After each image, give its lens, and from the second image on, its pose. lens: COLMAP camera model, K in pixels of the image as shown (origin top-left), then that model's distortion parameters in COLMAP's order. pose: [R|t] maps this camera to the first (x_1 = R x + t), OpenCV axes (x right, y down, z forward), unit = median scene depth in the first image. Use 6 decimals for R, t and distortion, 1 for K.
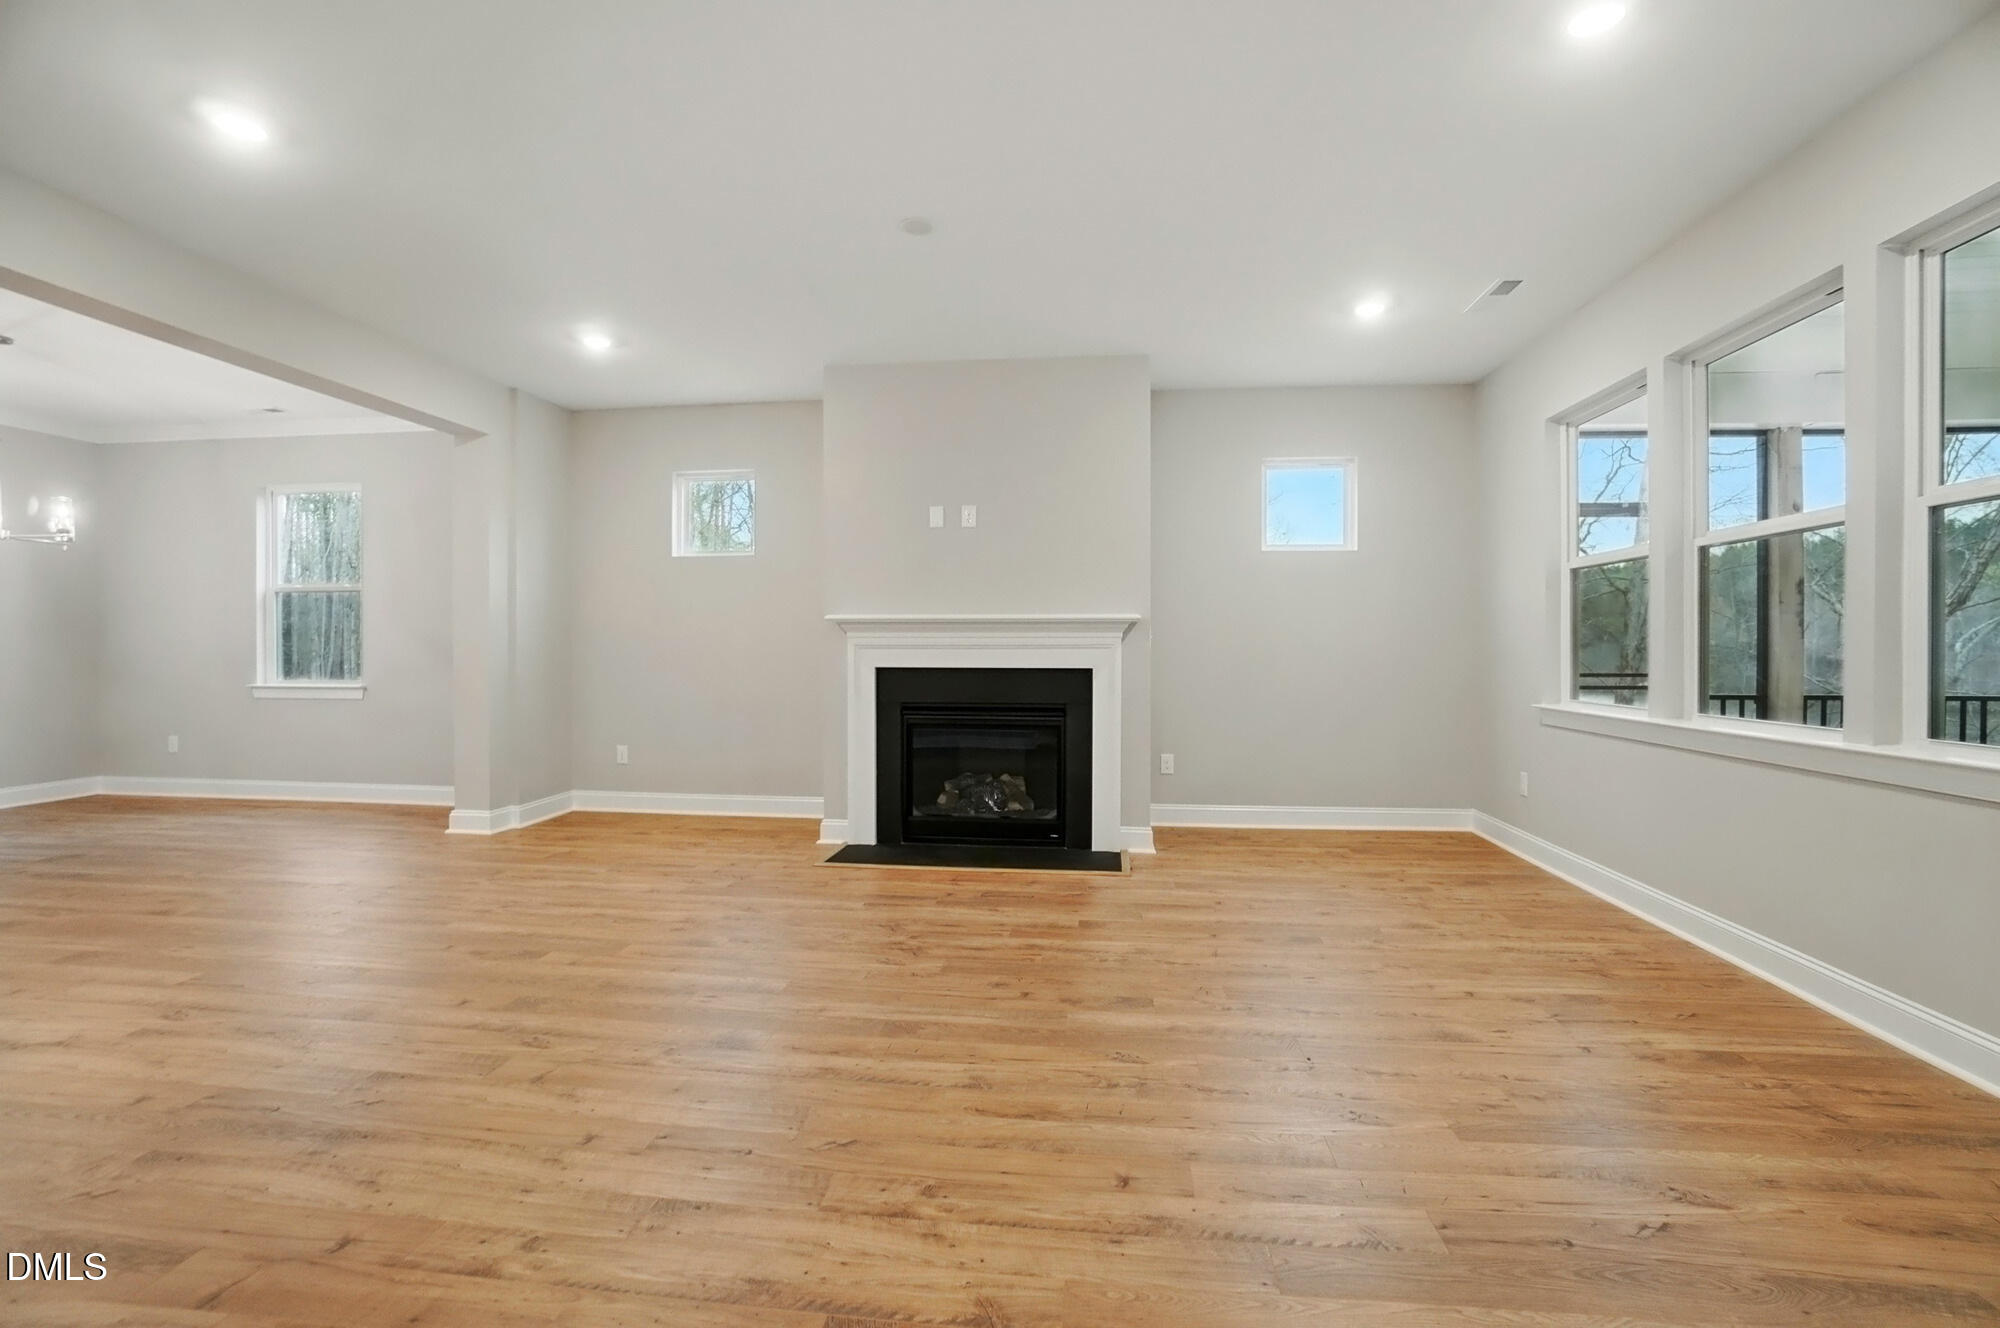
lens RADIAL K [[890.3, 0, 1005.1], [0, 890.3, 669.8], [0, 0, 1]] dist [-0.063767, 0.023548]
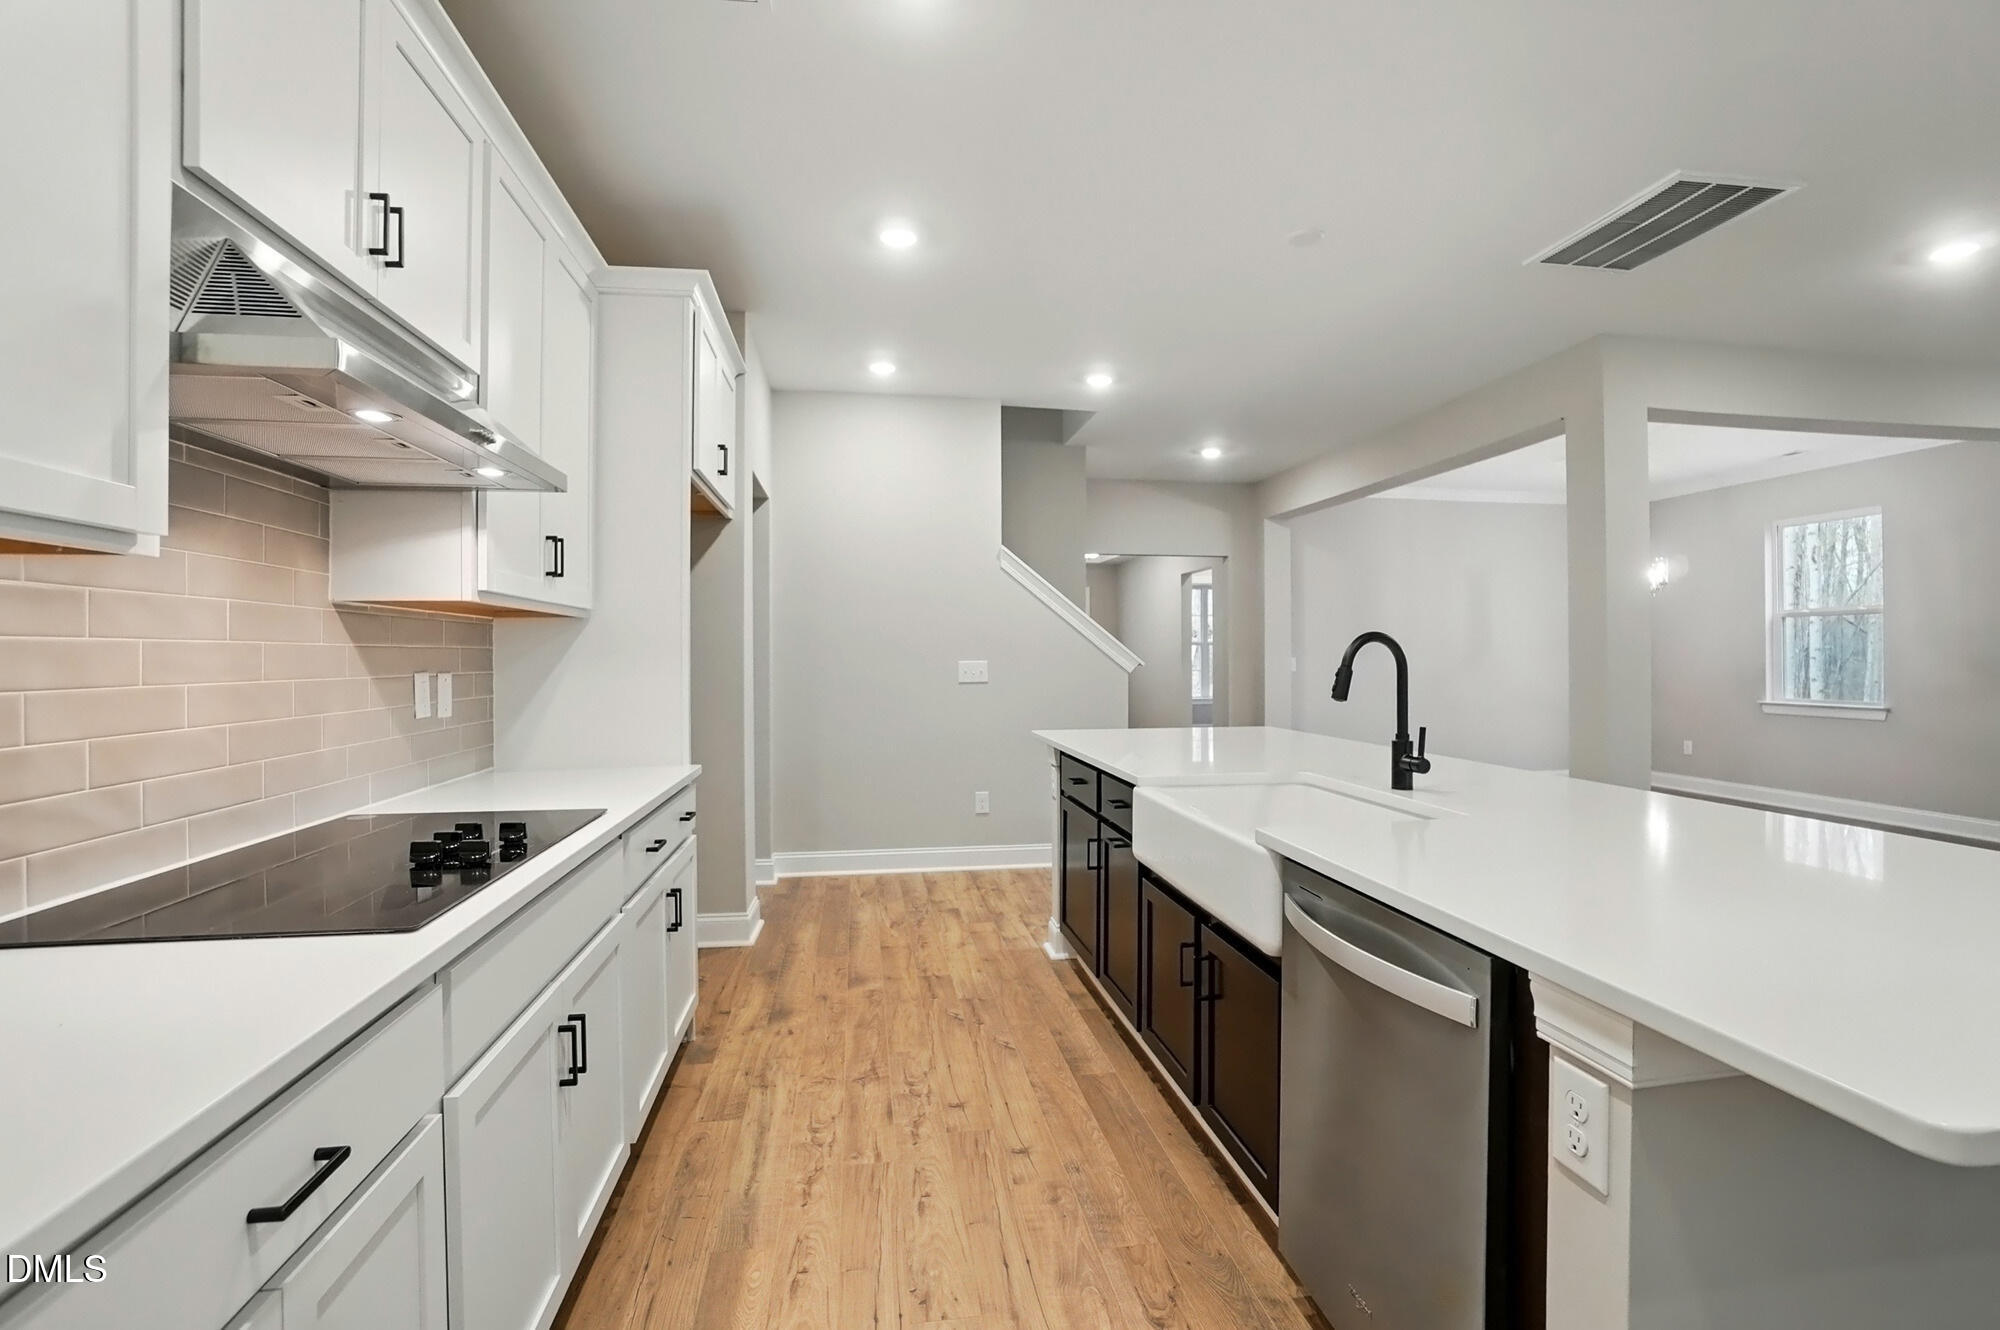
lens RADIAL K [[913.5, 0, 1006.6], [0, 913.5, 659.1], [0, 0, 1]] dist [-0.063872, 0.023008]
pose [[0.267725, 0.000913, -0.963495, -0.049356], [-0.020578, 0.999777, -0.004770, -0.015121], [0.963276, 0.021104, 0.267684, -0.328016]]
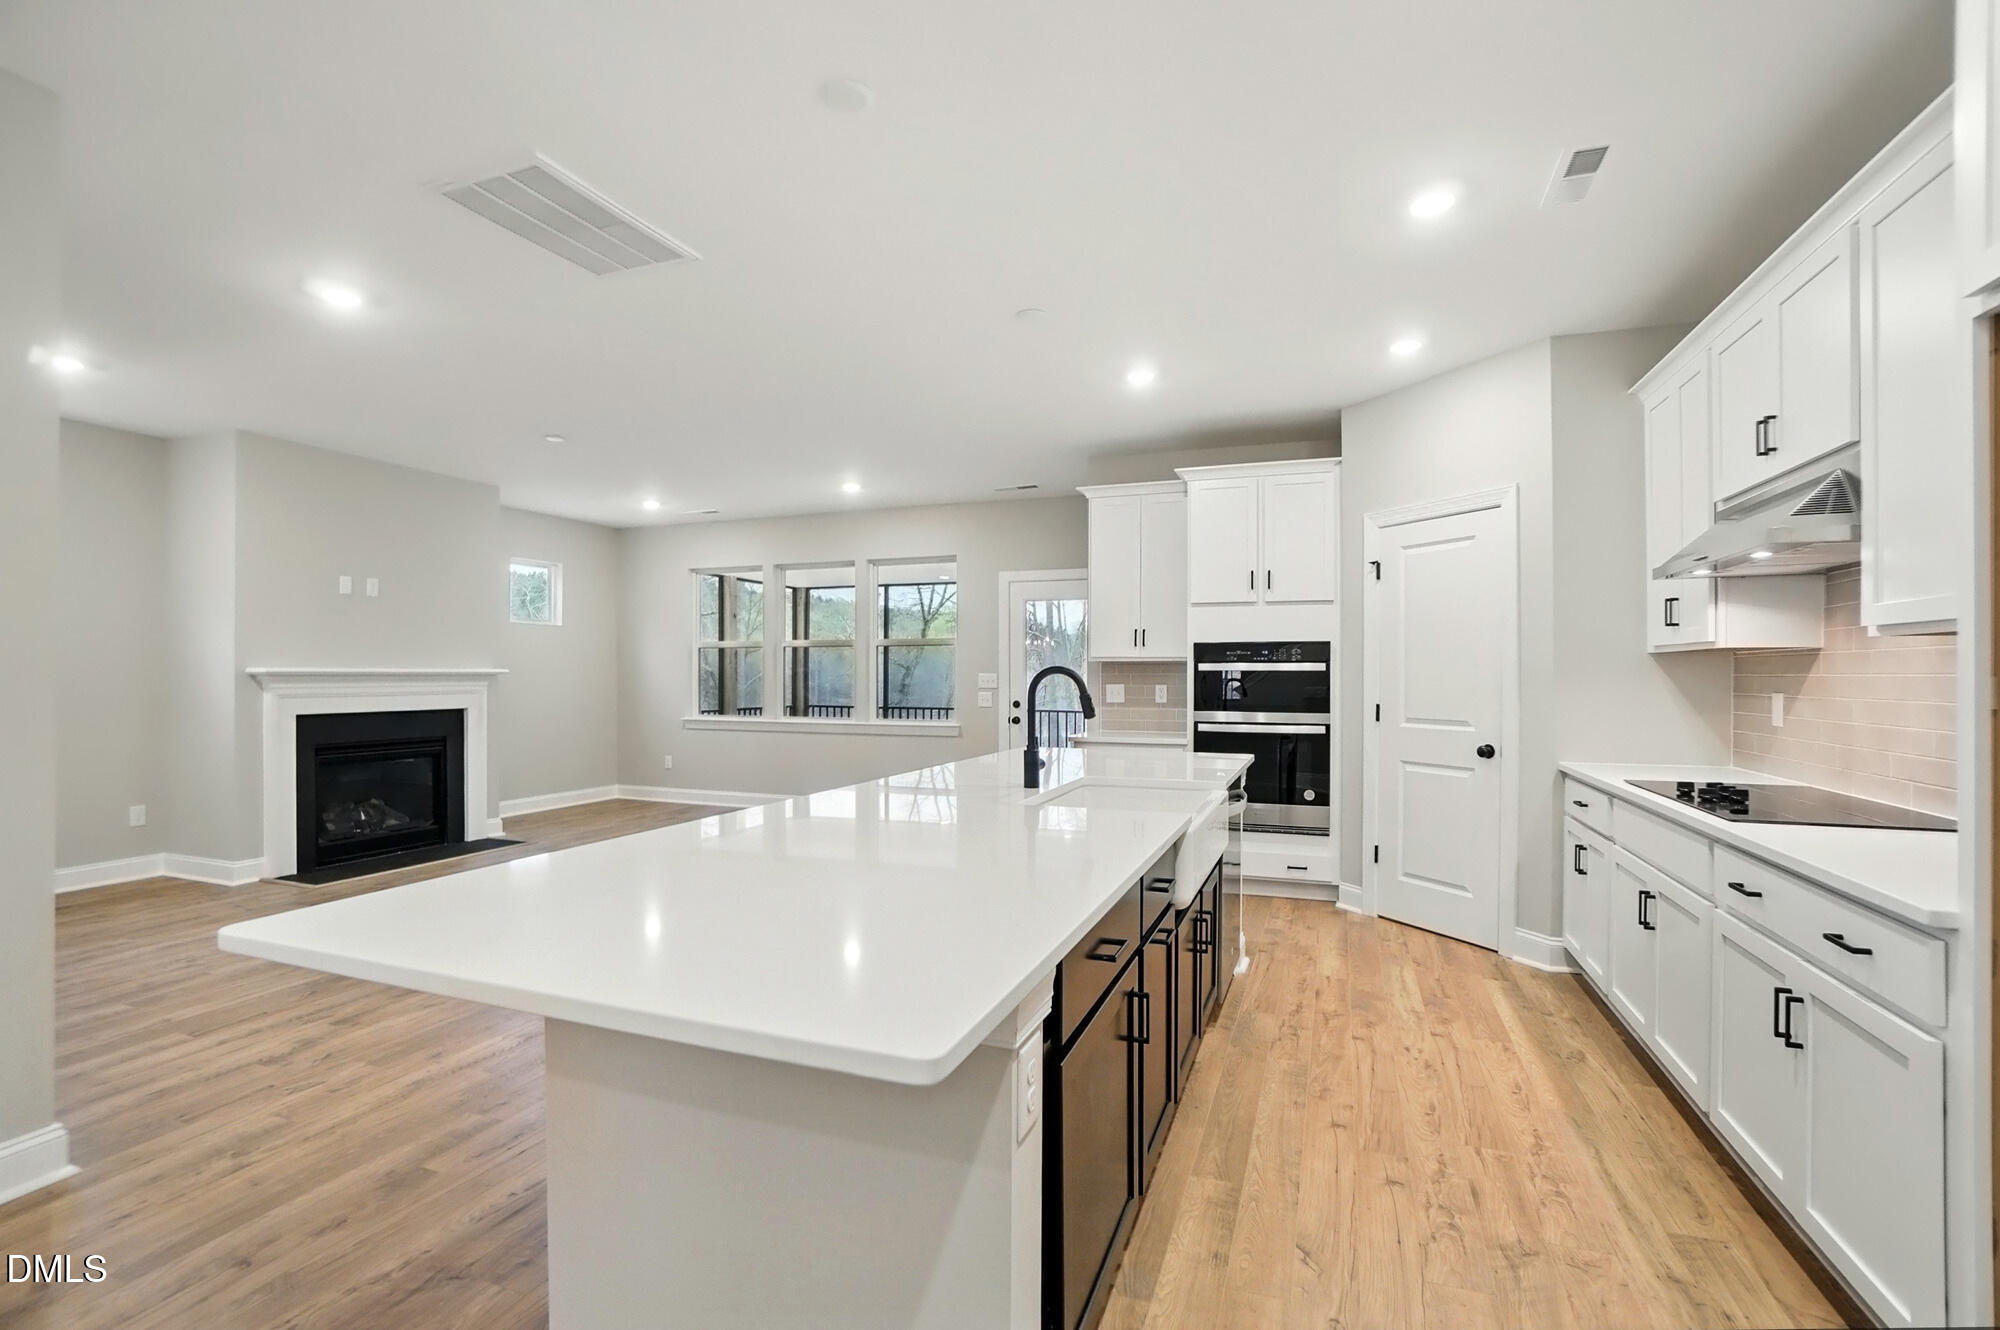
lens RADIAL K [[904.0, 0, 1000.4], [0, 904.0, 659.7], [0, 0, 1]] dist [-0.063362, 0.024848]
pose [[0.244102, 0.013700, 0.969653, -1.035402], [0.024255, 0.999501, -0.020228, -0.028768], [-0.969446, 0.028457, 0.243648, -0.135577]]
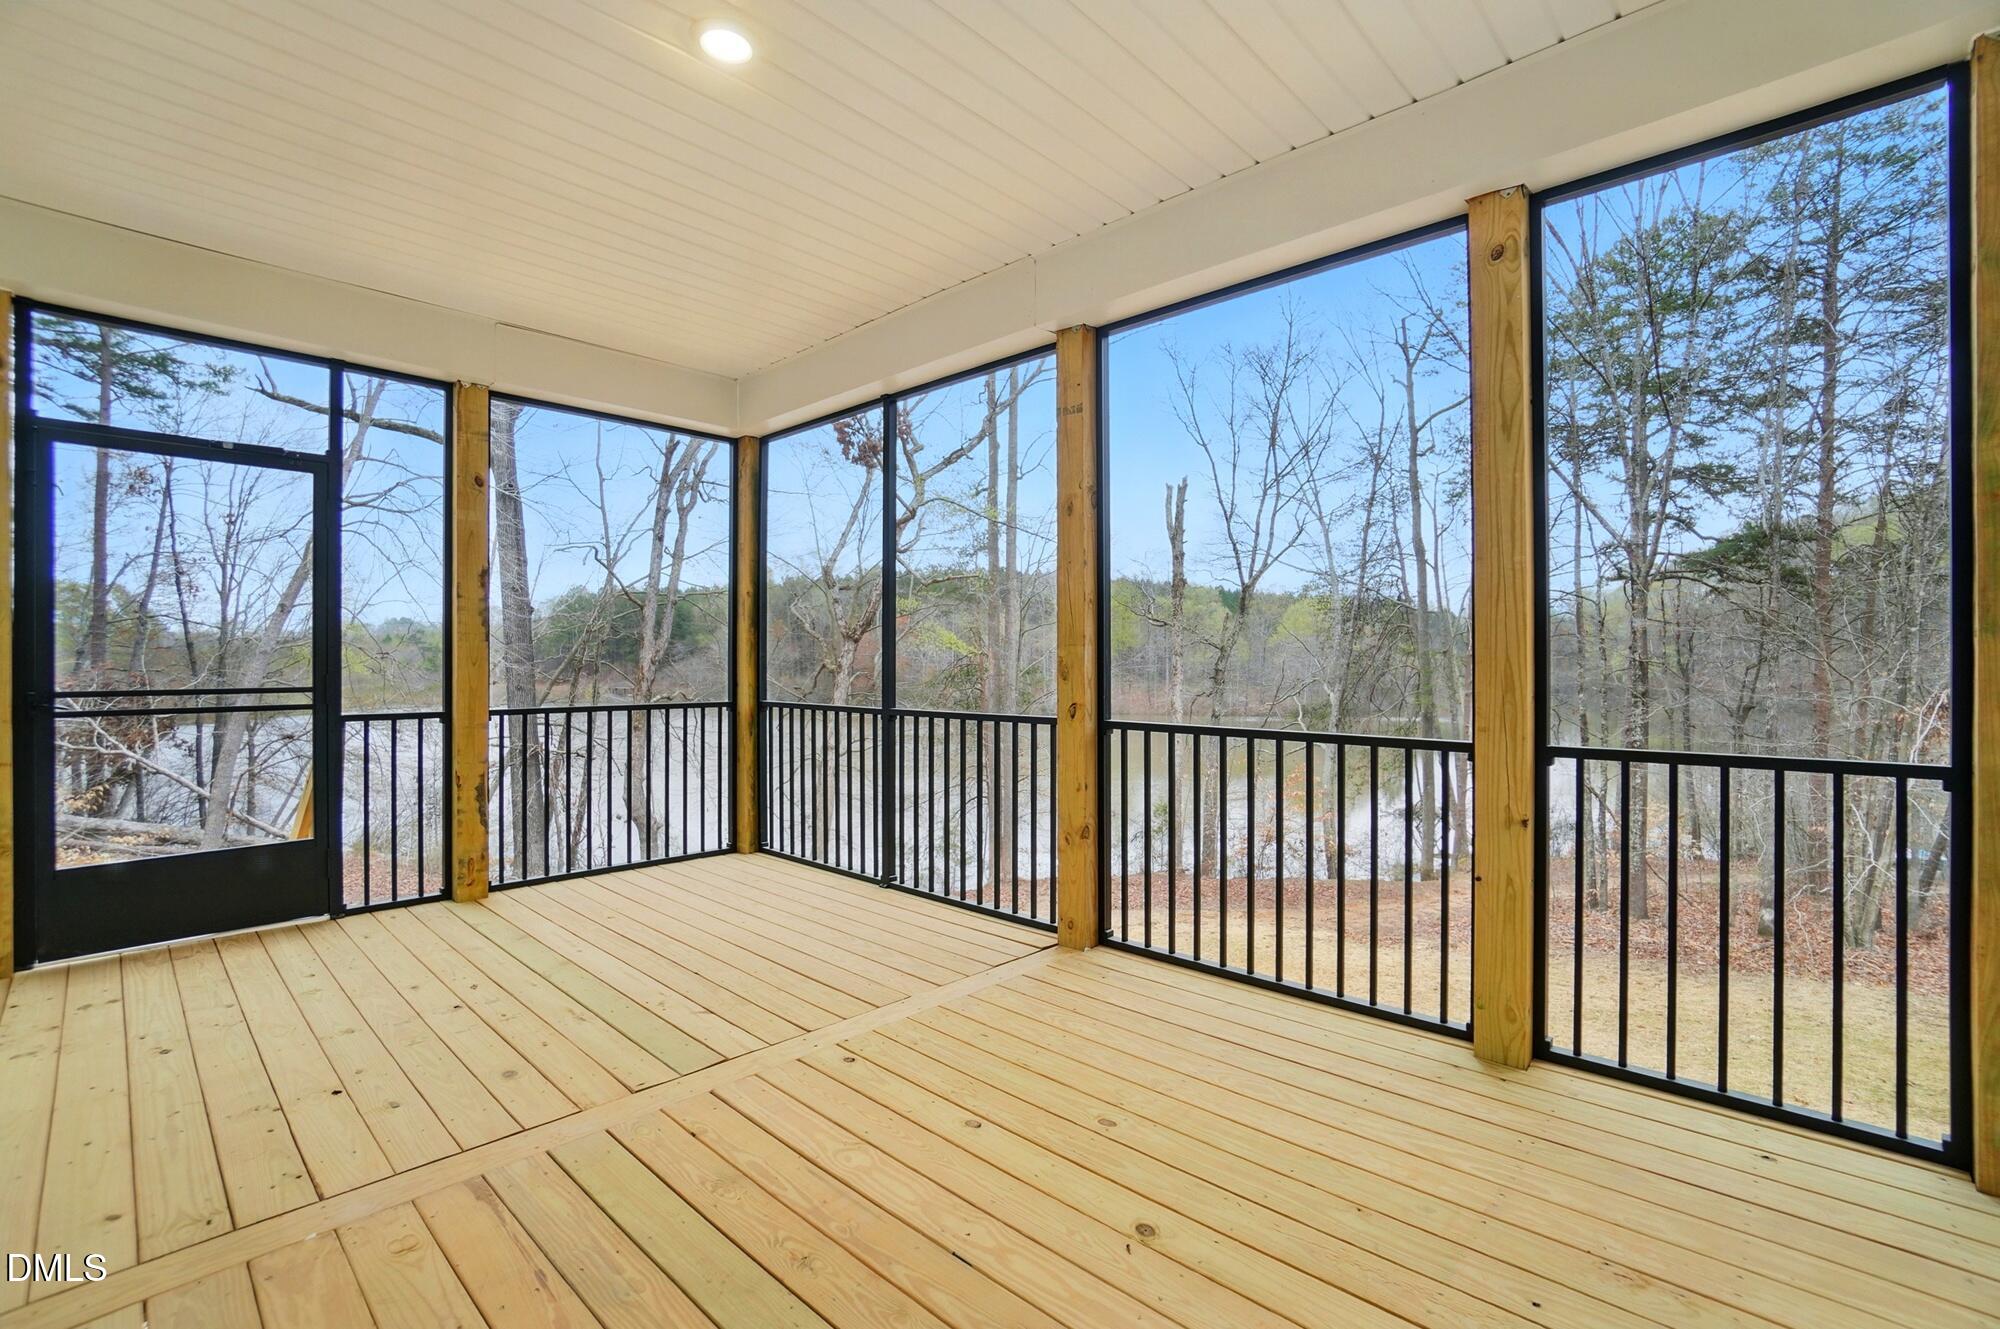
lens RADIAL K [[913.5, 0, 1006.6], [0, 913.5, 658.6], [0, 0, 1]] dist [-0.063872, 0.023008]
pose [[0.593265, 0.001339, 0.805006, 0.554363], [0.020981, 0.999633, -0.017125, 0.005236], [-0.804734, 0.027050, 0.593020, 0.091400]]
